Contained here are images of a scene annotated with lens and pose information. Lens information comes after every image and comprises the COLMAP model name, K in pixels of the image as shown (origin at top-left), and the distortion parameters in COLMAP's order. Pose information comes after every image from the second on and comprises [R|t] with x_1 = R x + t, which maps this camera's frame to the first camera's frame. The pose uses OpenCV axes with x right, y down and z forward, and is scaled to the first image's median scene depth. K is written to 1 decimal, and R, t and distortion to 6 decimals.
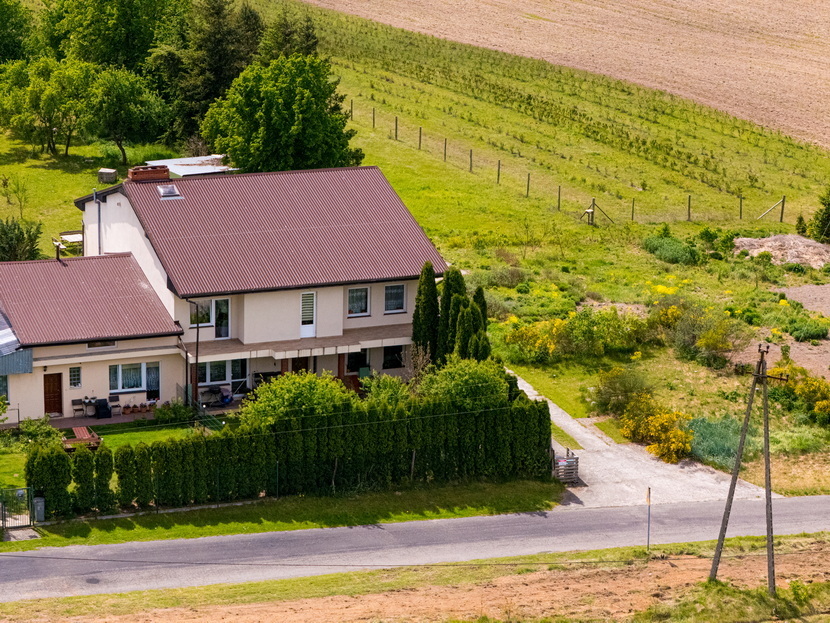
lens RADIAL K [[2233.5, 0, 306.2], [0, 2233.5, 311.9], [0, 0, 1]] dist [-0.252804, 1.645333]
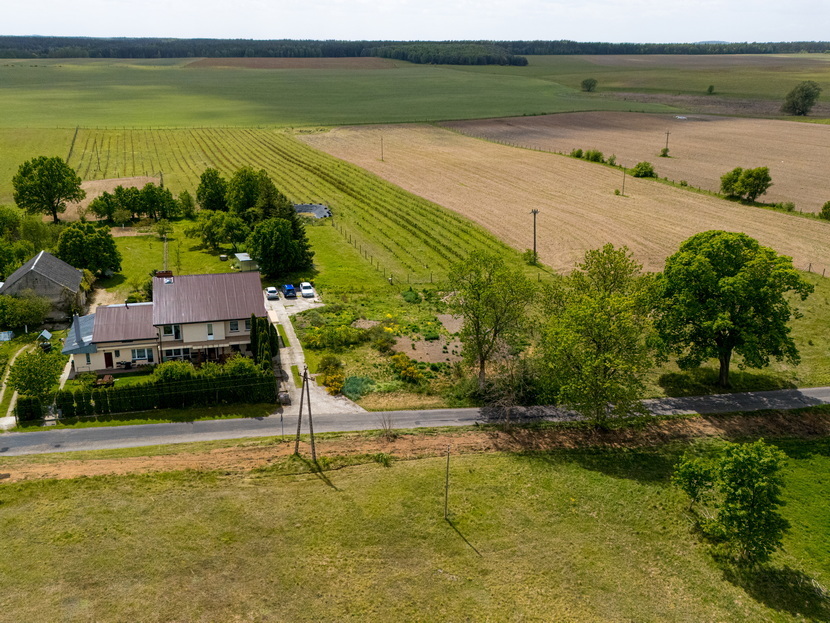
lens RADIAL K [[807.9, 0, 418.3], [0, 807.9, 310.7], [0, 0, 1]] dist [0.124201, -0.222344]
pose [[0.996691, 0.028615, -0.076086, 0.316171], [-0.024558, 0.998254, 0.053722, -0.080535], [0.077490, -0.051676, 0.995653, 0.059773]]
